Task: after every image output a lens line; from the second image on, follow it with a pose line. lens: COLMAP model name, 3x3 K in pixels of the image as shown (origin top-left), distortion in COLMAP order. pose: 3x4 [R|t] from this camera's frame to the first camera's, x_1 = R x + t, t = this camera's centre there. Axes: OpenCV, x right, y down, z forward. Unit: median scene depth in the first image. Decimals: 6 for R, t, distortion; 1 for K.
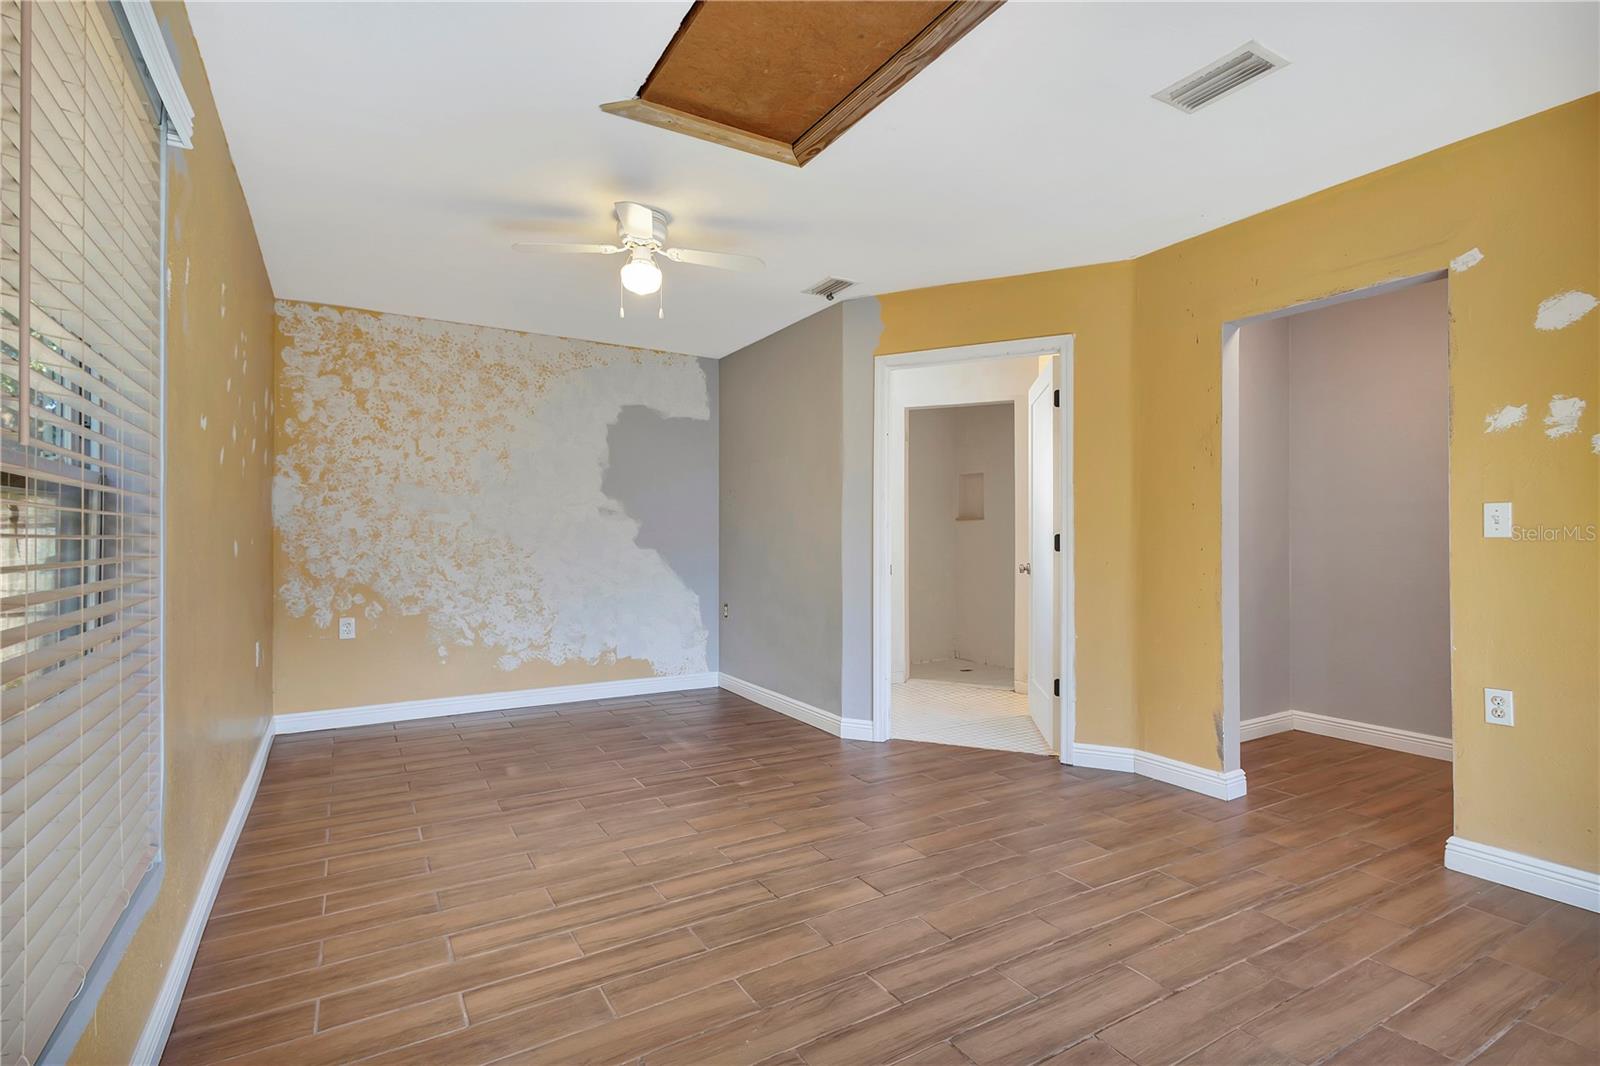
lens RADIAL K [[759.5, 0, 811.6], [0, 759.5, 535.8], [0, 0, 1]] dist [0.013254, -0.000547]
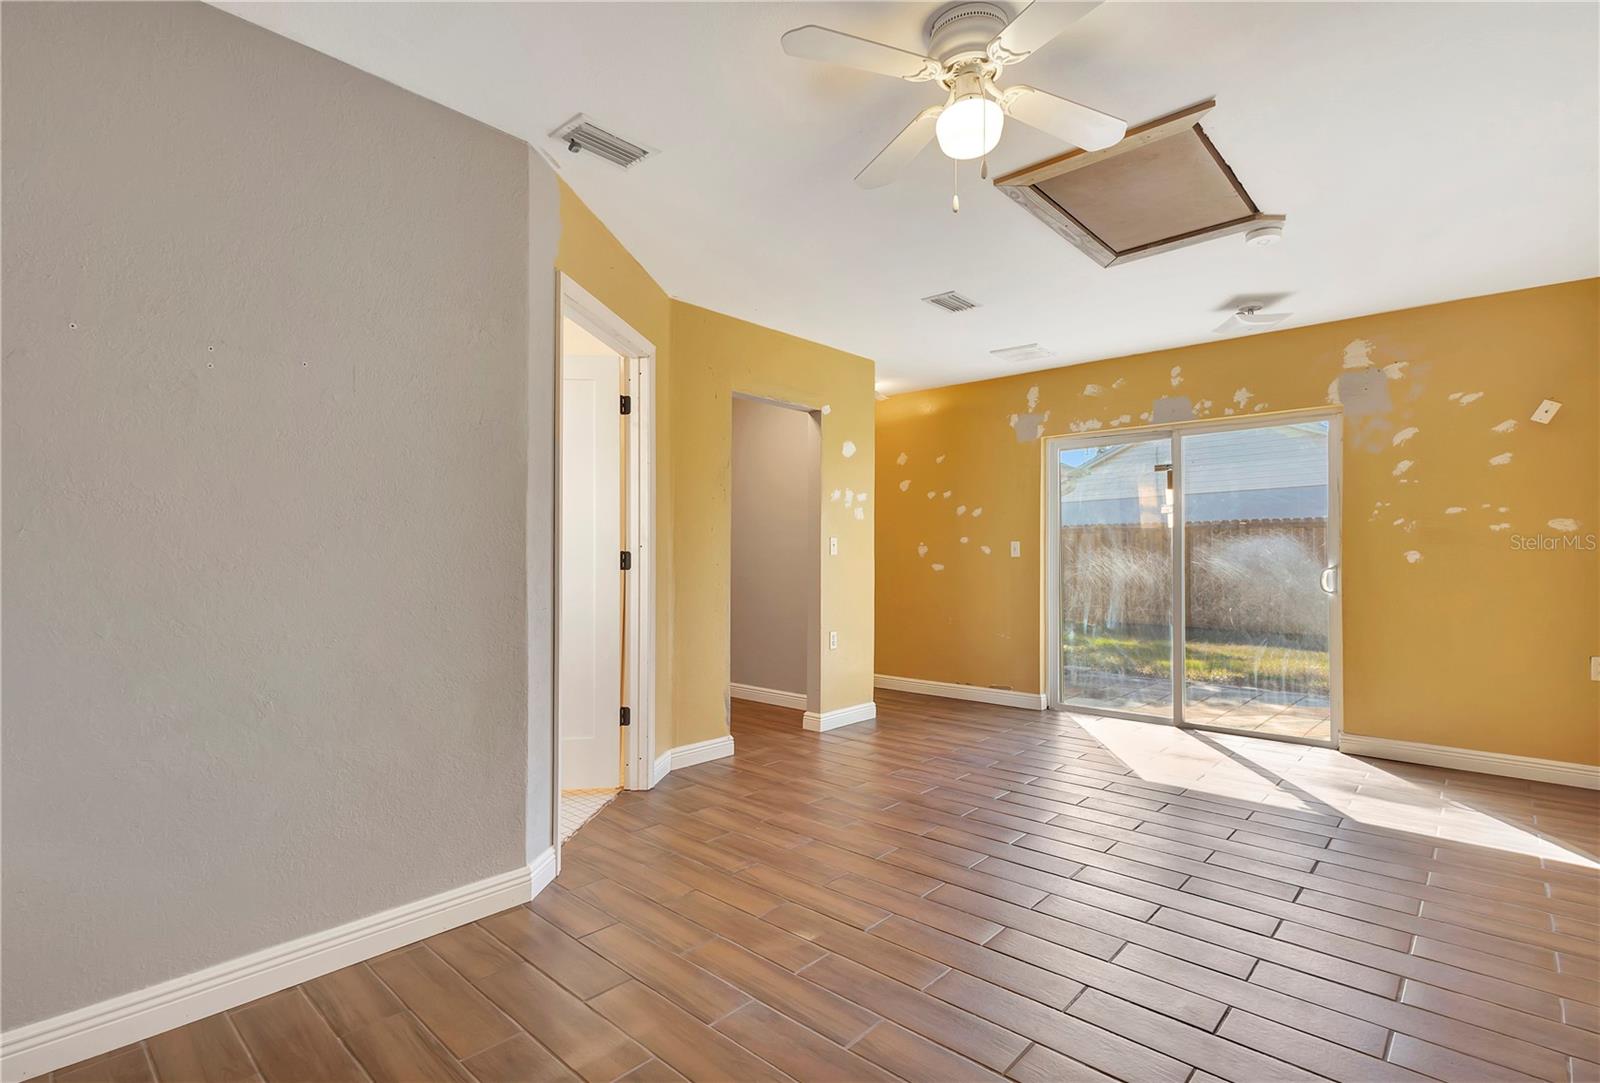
lens RADIAL K [[744.3, 0, 799.8], [0, 744.3, 569.9], [0, 0, 1]] dist [-0.046182, -0.000014]
pose [[-0.272096, -0.020305, 0.962056, -0.547653], [-0.007265, 0.999792, 0.019047, 0.001272], [-0.962243, -0.001807, -0.272187, 0.947193]]
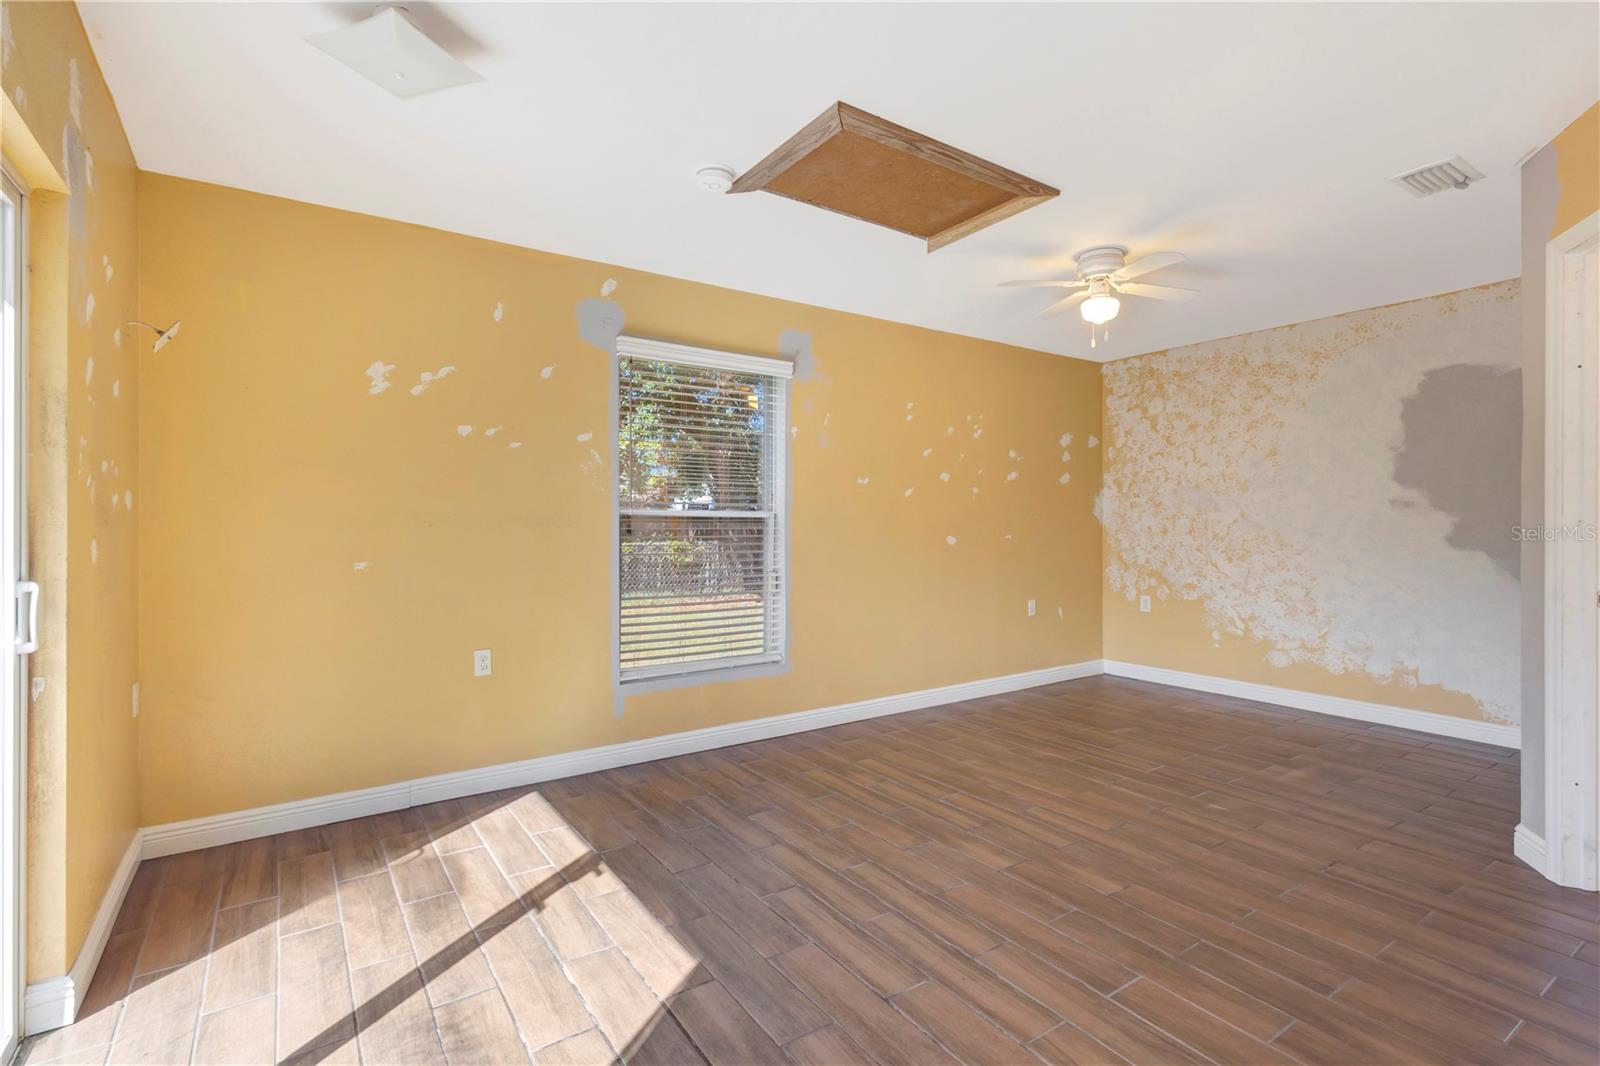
lens RADIAL K [[759.5, 0, 811.6], [0, 759.5, 535.8], [0, 0, 1]] dist [0.013254, -0.000547]
pose [[0.055176, 0.015618, -0.998354, 0.645330], [0.005324, 0.999859, 0.015936, -0.016859], [0.998462, -0.006195, 0.055085, 0.370907]]
